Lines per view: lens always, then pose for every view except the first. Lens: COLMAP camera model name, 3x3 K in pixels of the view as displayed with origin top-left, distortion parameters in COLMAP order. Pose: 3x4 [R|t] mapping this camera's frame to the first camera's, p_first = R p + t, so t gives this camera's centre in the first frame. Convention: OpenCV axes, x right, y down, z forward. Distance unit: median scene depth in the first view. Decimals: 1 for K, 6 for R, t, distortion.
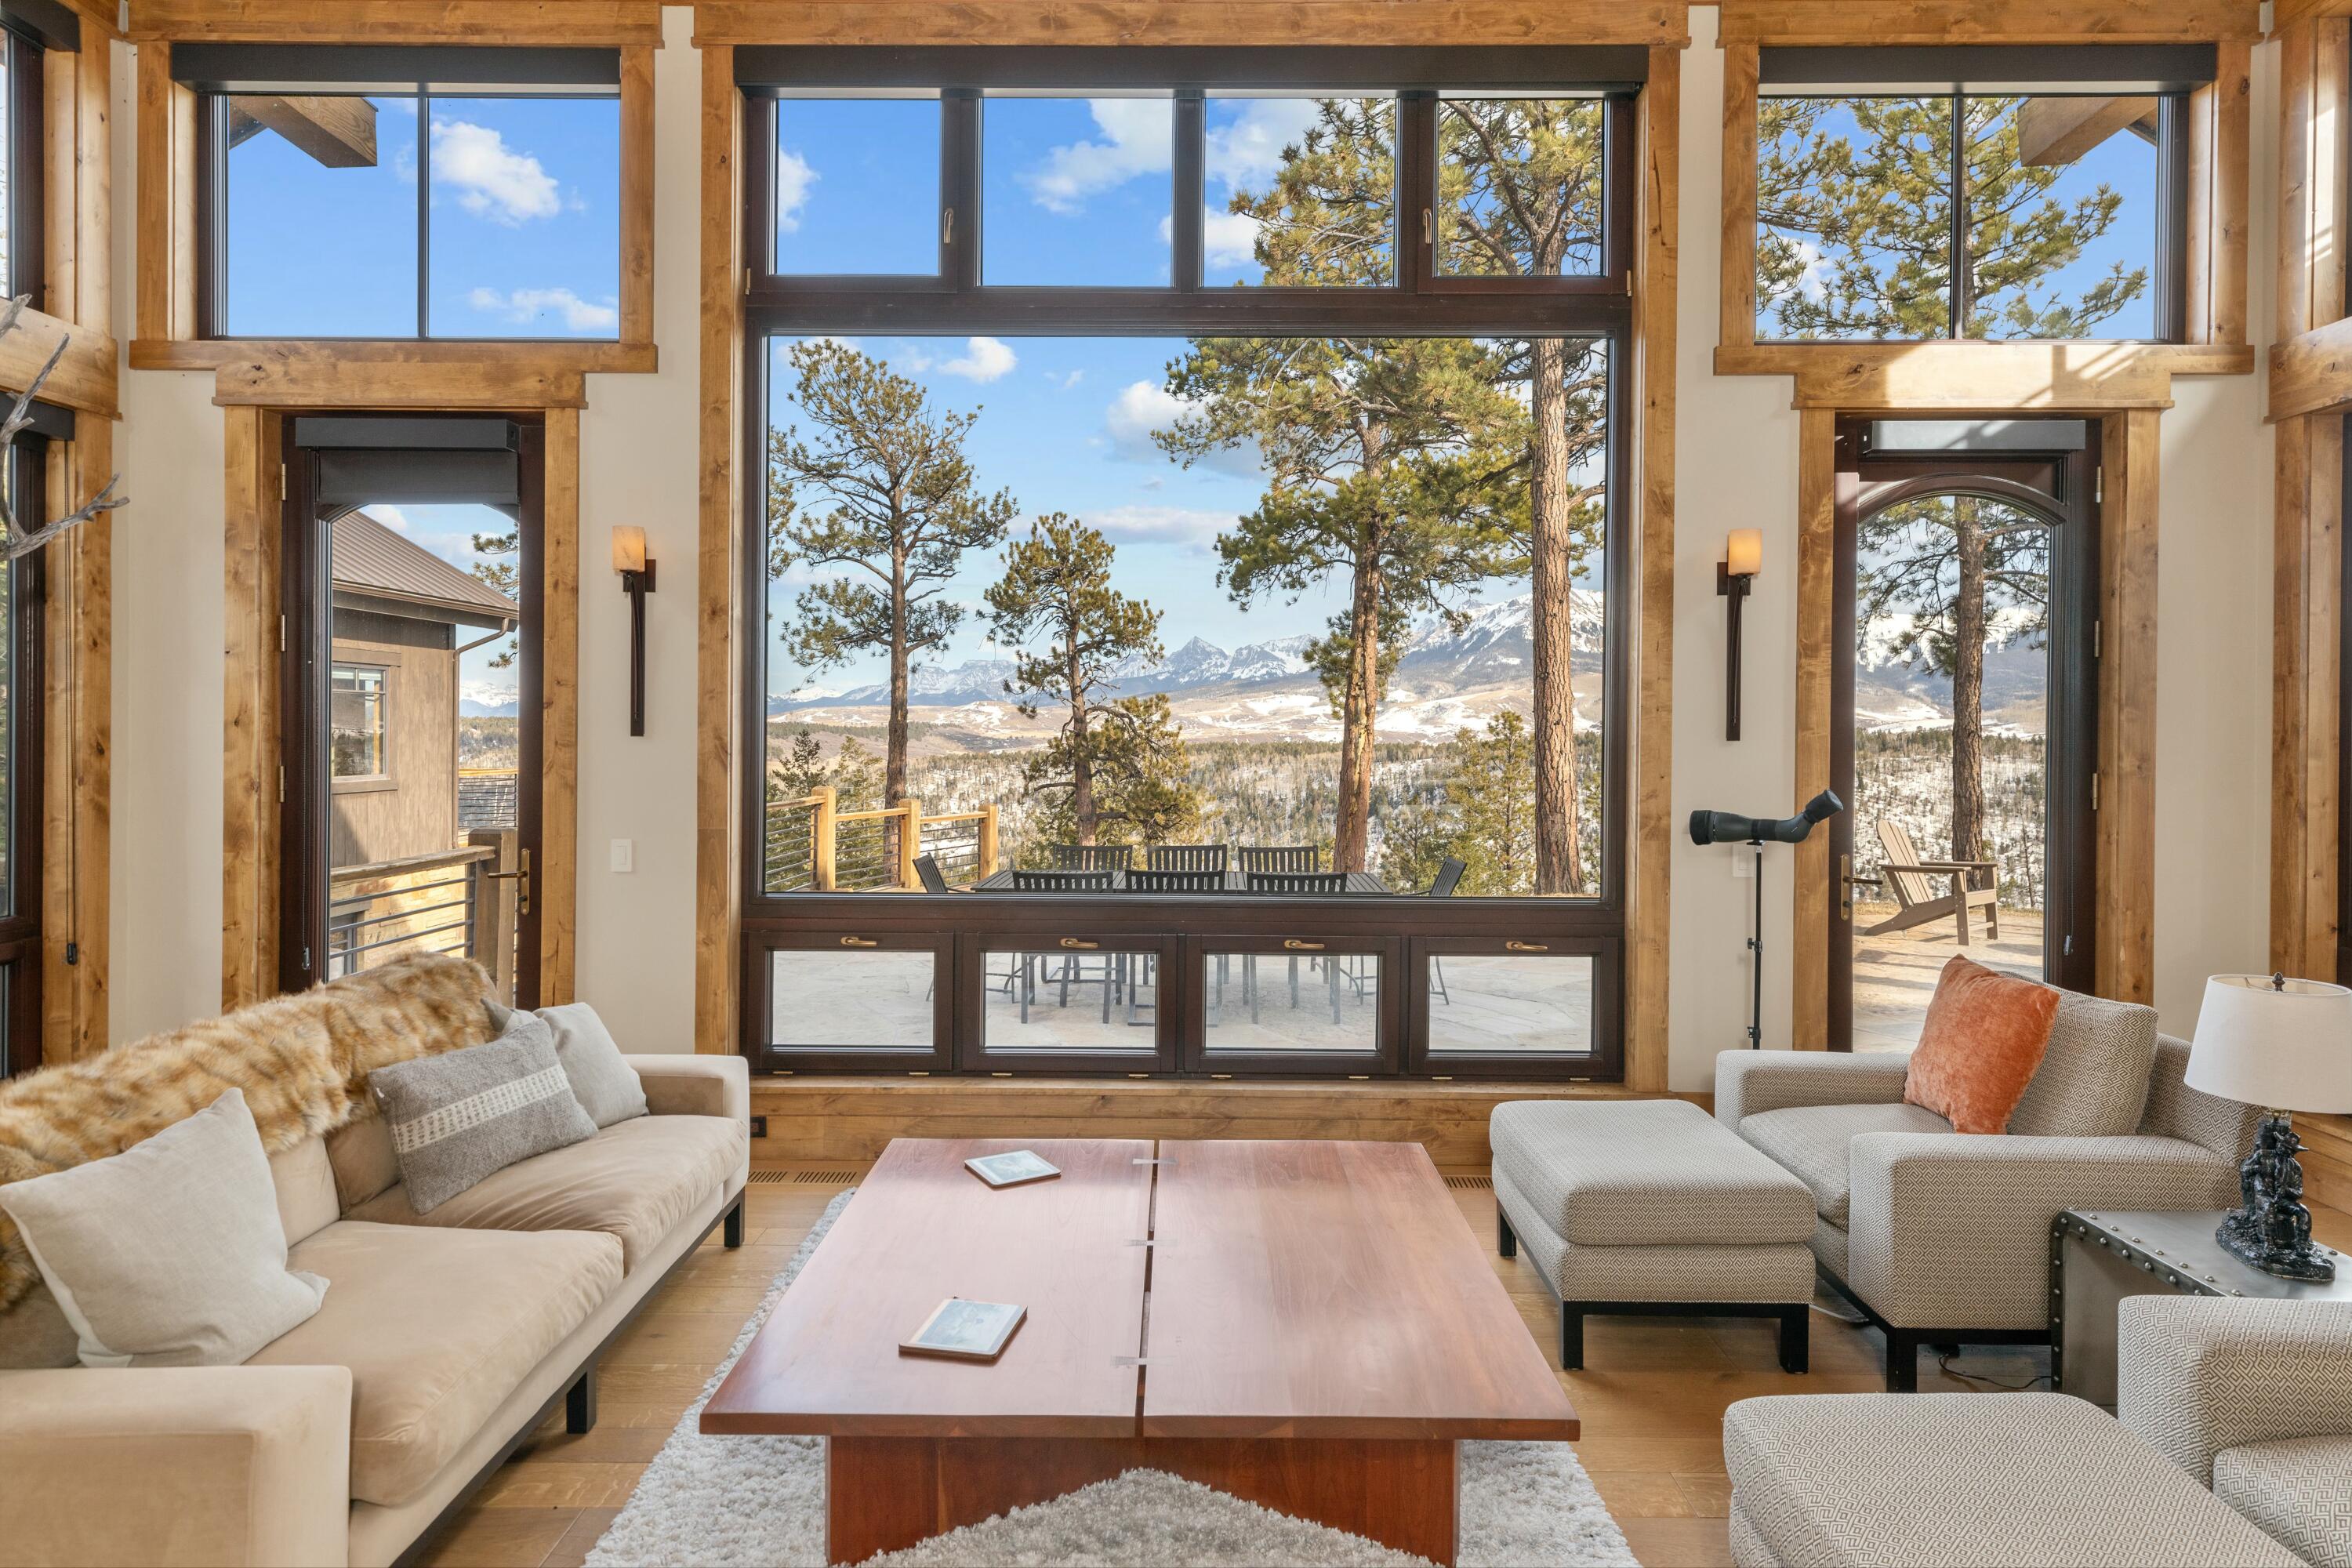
lens RADIAL K [[1342.5, 0, 1180.9], [0, 1342.5, 727.4], [0, 0, 1]] dist [0.051407, 0.000194]
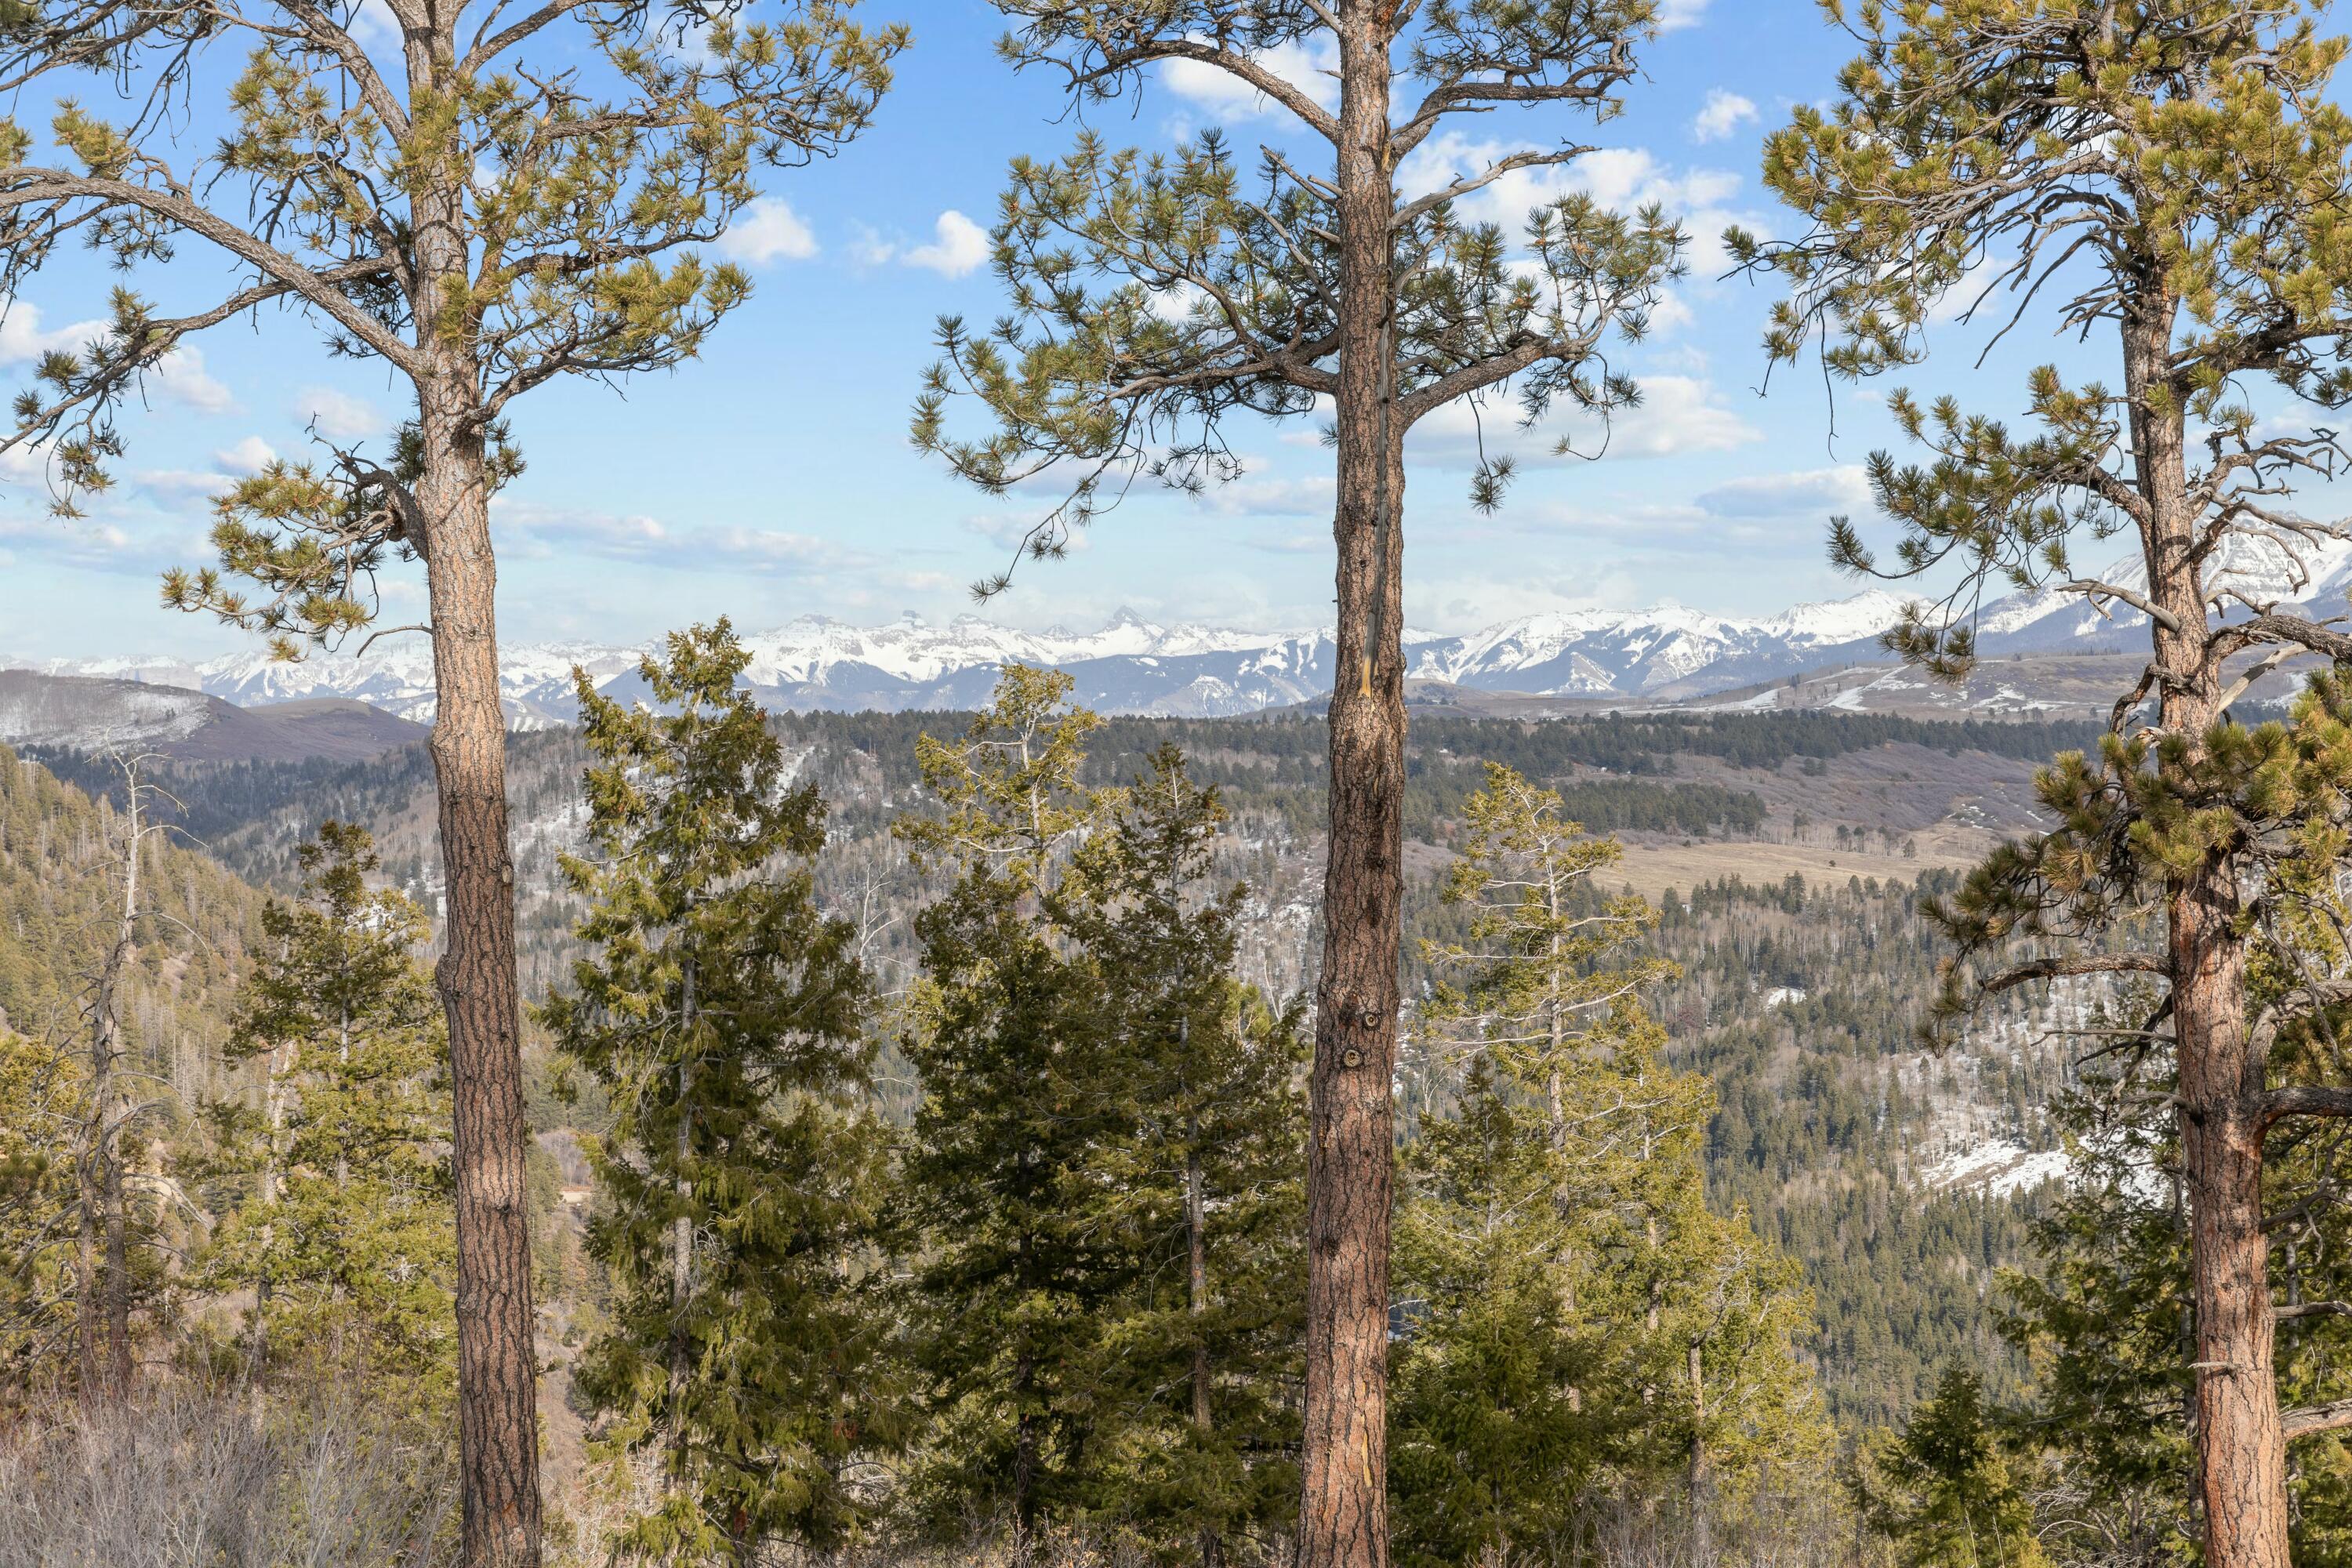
lens RADIAL K [[4590.4, 0, 1175.3], [0, 4590.4, 695.0], [0, 0, 1]] dist [0.032698, 0.006537]
pose [[0.911912, -0.019583, -0.409918, 0.091900], [0.017027, 0.999806, -0.009885, 0.001323], [0.410032, 0.002034, 0.912069, 0.224099]]
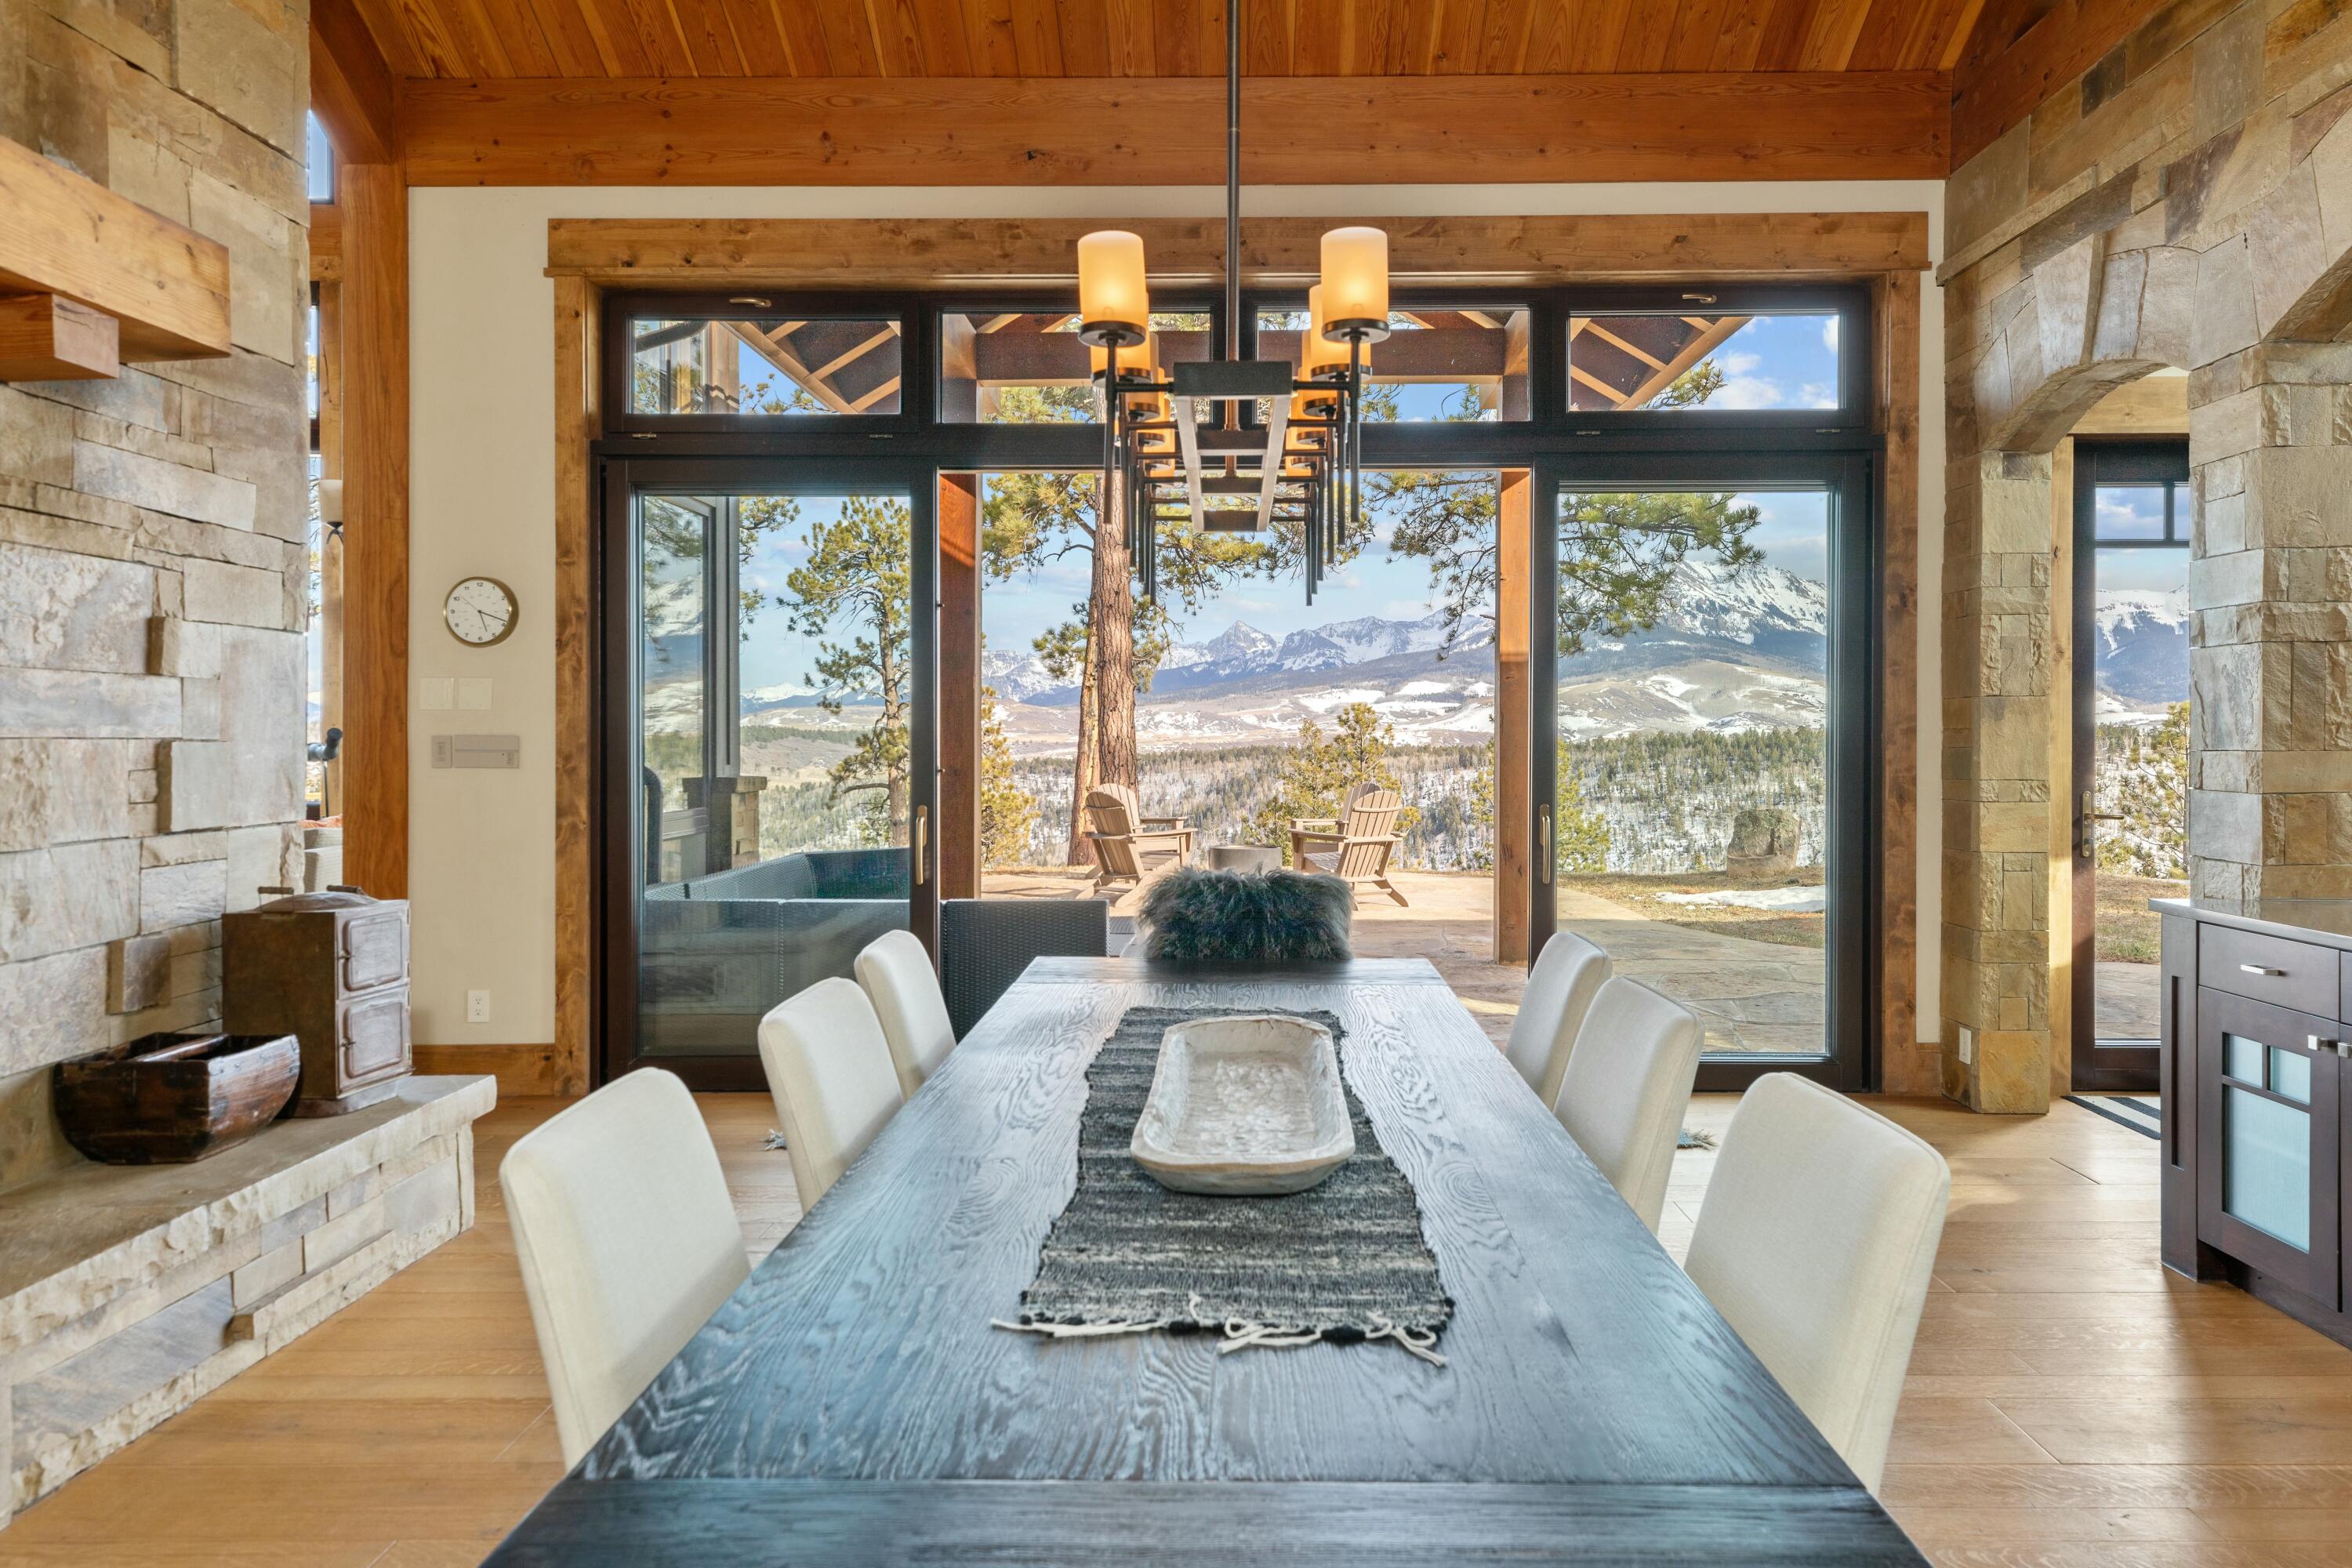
lens RADIAL K [[1612.9, 0, 1218.6], [0, 1612.9, 786.7], [0, 0, 1]] dist [0.009966, 0.001607]
pose [[0.999939, -0.007663, -0.007924, 0.162968], [0.007938, 0.999344, 0.035322, 0.006279], [0.007649, -0.035383, 0.999345, -0.114838]]
